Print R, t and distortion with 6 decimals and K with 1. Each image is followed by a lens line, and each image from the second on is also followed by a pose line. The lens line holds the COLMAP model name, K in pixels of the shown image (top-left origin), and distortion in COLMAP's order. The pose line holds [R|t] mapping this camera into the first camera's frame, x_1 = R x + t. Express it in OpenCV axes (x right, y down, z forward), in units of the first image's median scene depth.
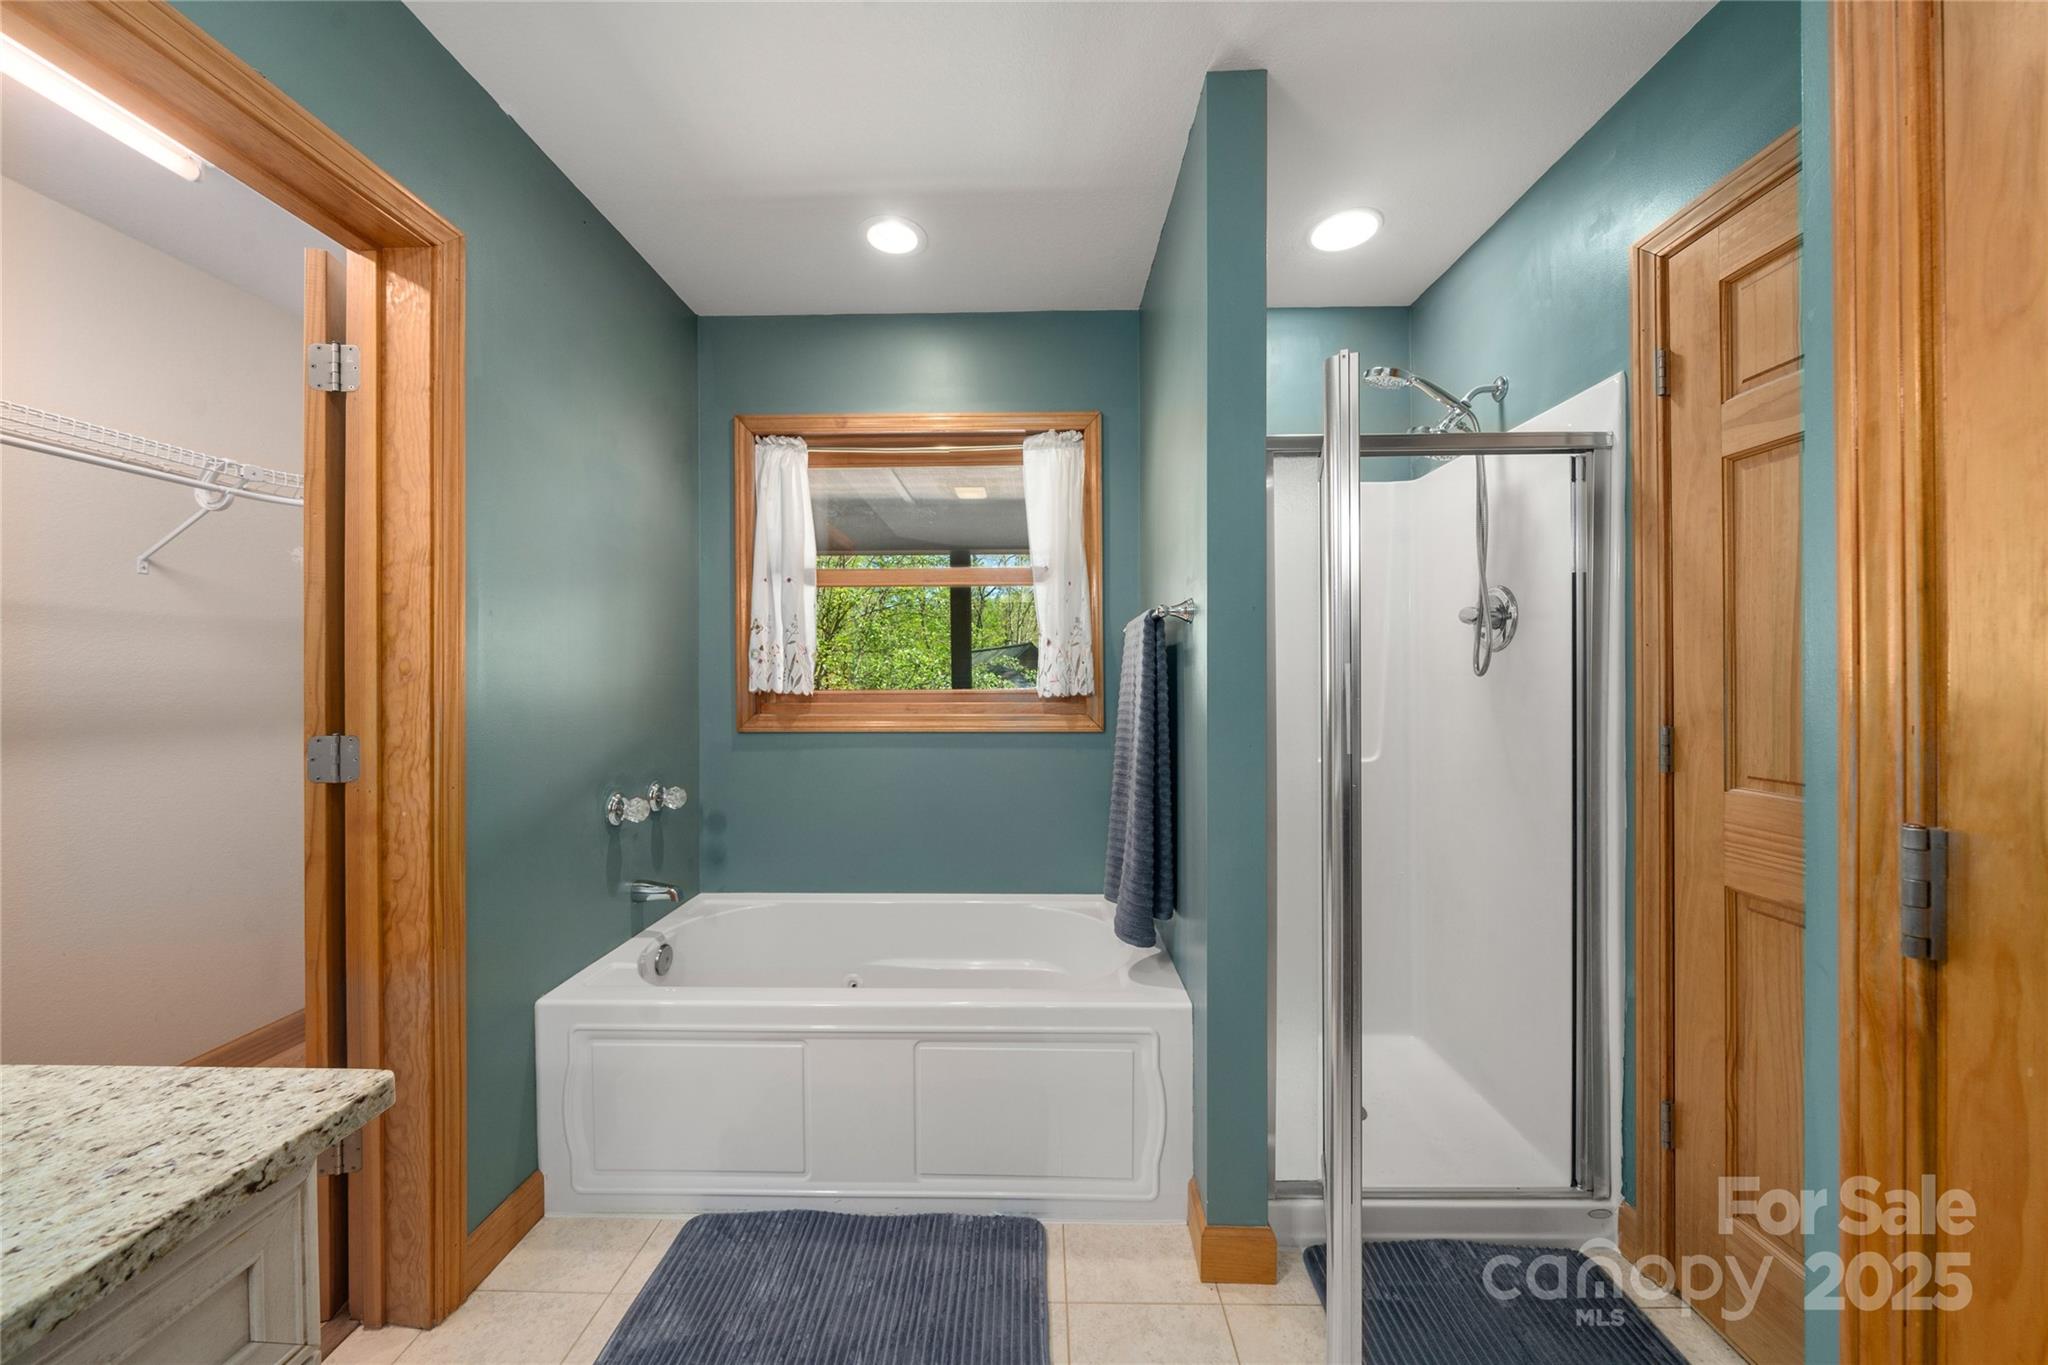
lens RADIAL K [[703.2, 0, 1019.7], [0, 703.2, 678.2], [0, 0, 1]] dist [-0.008342, 0.000420]
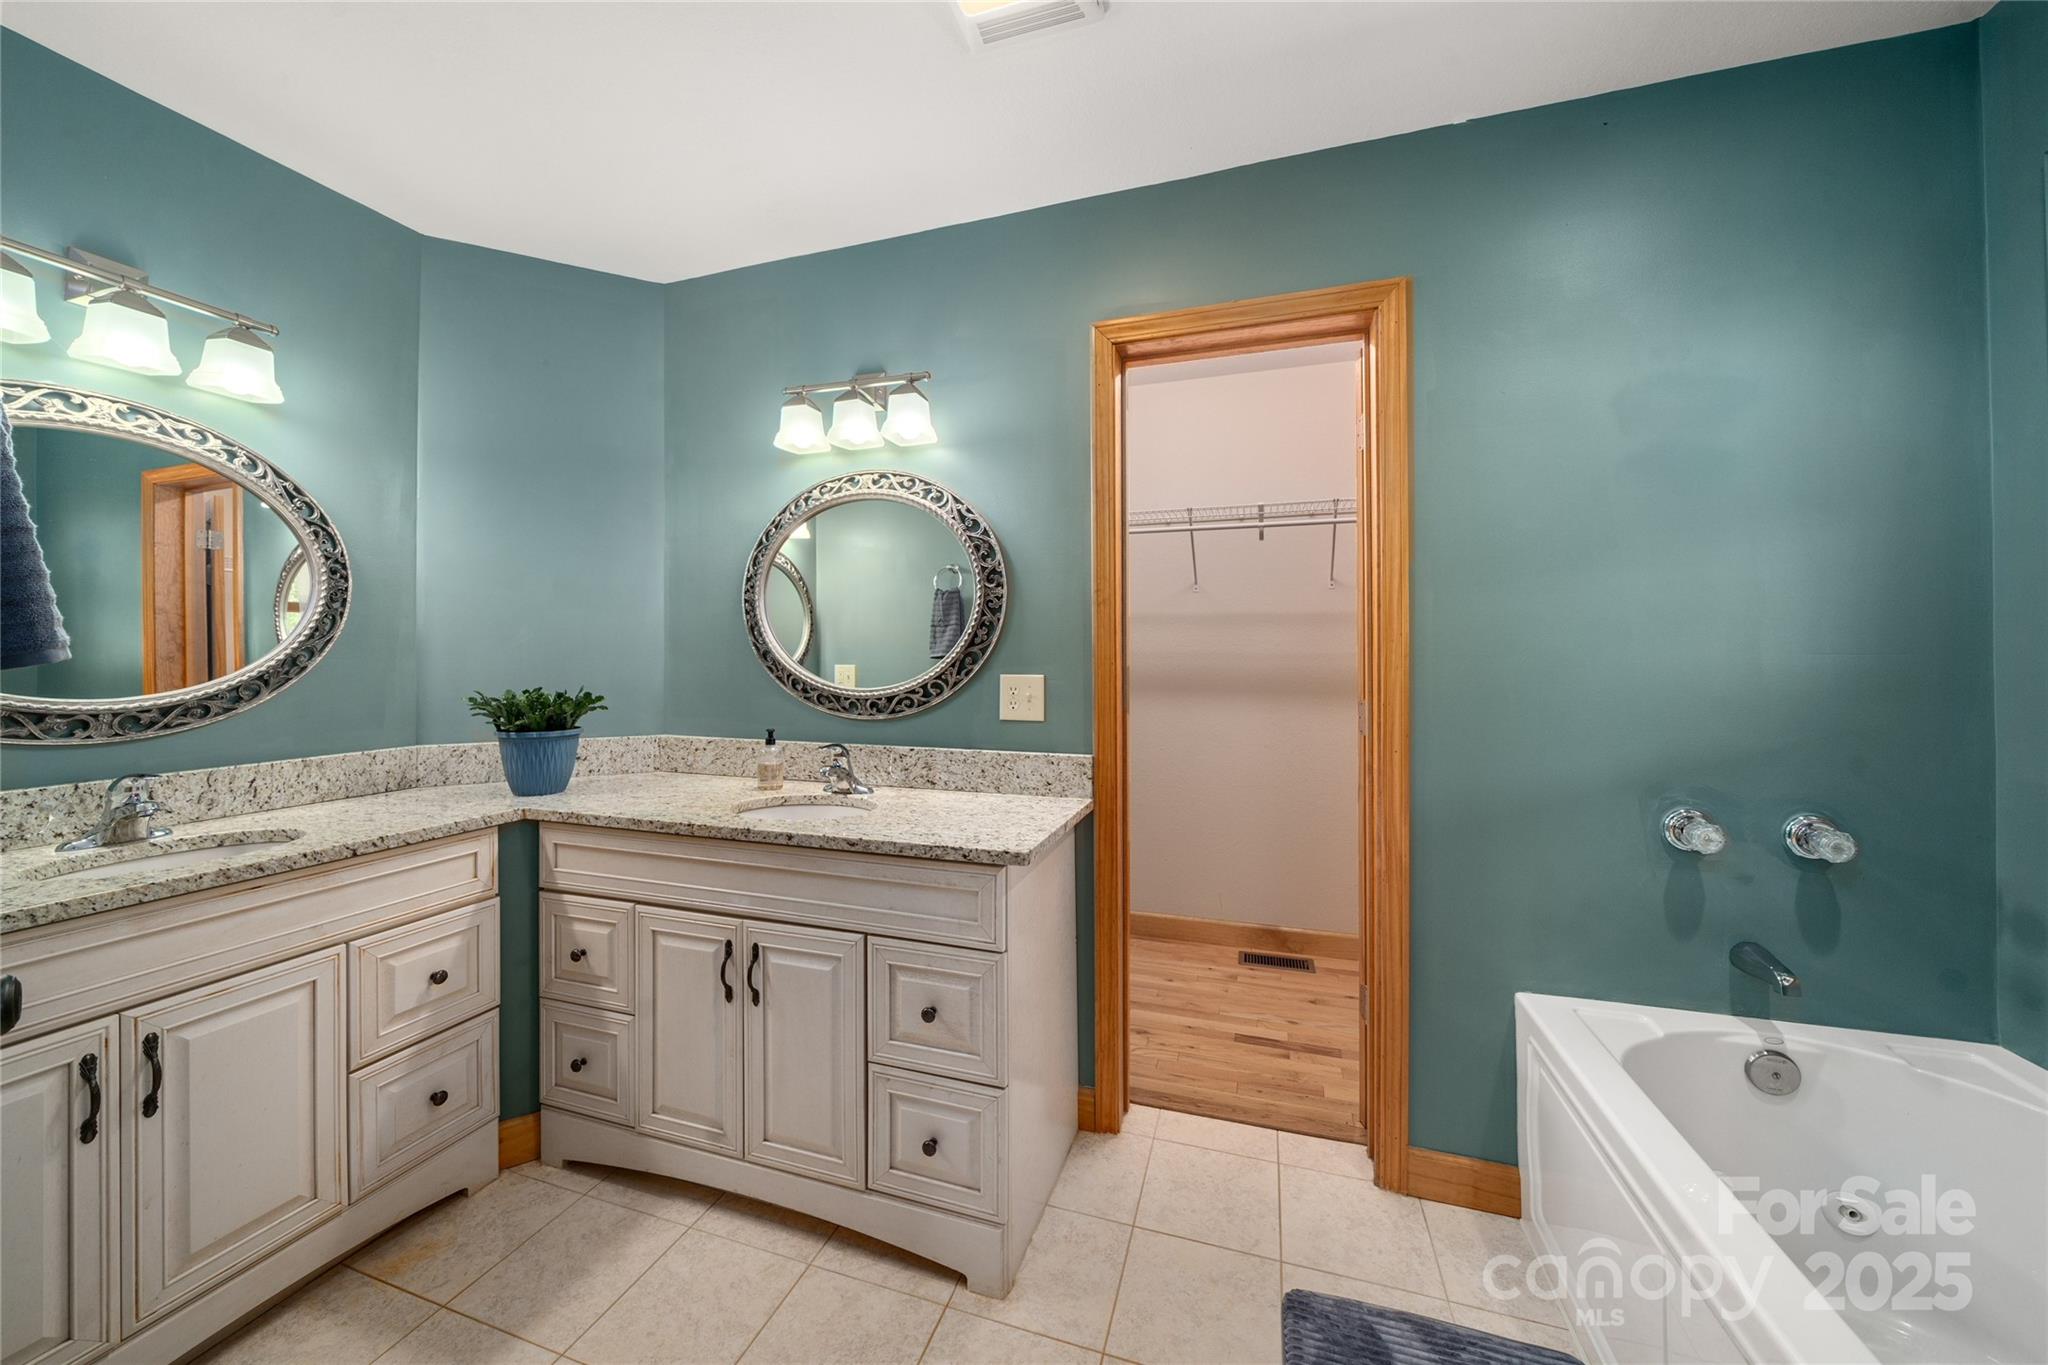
lens RADIAL K [[703.2, 0, 1025.2], [0, 703.2, 672.7], [0, 0, 1]] dist [-0.008342, 0.000420]
pose [[-0.305313, 0.009112, -0.952209, 0.370437], [0.005582, 0.999954, 0.007779, 0.007929], [0.952236, -0.002940, -0.305350, 0.559461]]
